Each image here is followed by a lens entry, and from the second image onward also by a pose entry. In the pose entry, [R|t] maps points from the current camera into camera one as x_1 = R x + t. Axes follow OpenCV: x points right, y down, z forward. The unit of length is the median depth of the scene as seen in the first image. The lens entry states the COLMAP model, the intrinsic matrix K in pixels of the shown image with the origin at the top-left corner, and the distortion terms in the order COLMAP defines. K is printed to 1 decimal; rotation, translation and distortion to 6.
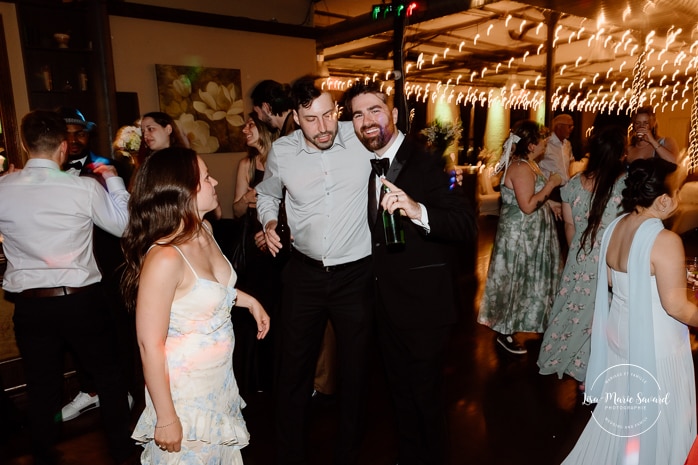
lens RADIAL K [[496.0, 0, 349.0], [0, 496.0, 232.5], [0, 0, 1]] dist [-0.004827, -0.002890]
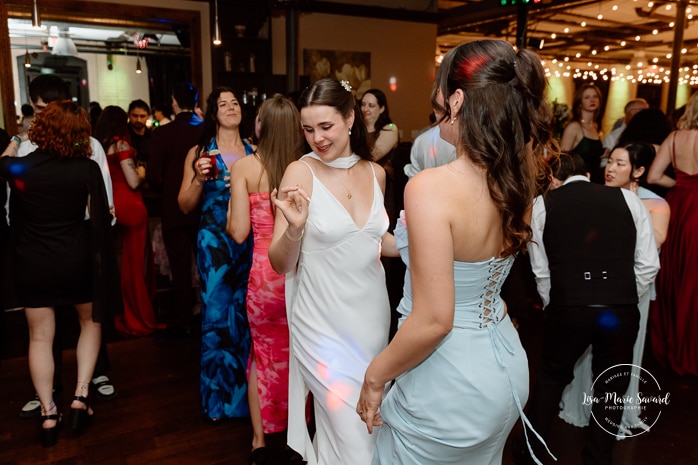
lens RADIAL K [[549.7, 0, 349.0], [0, 549.7, 232.5], [0, 0, 1]] dist [0.006398, -0.000455]
pose [[0.986031, 0.058769, -0.155850, -0.025547], [-0.055381, 0.998127, 0.026000, 0.023003], [0.157086, -0.017006, 0.987439, -0.118403]]
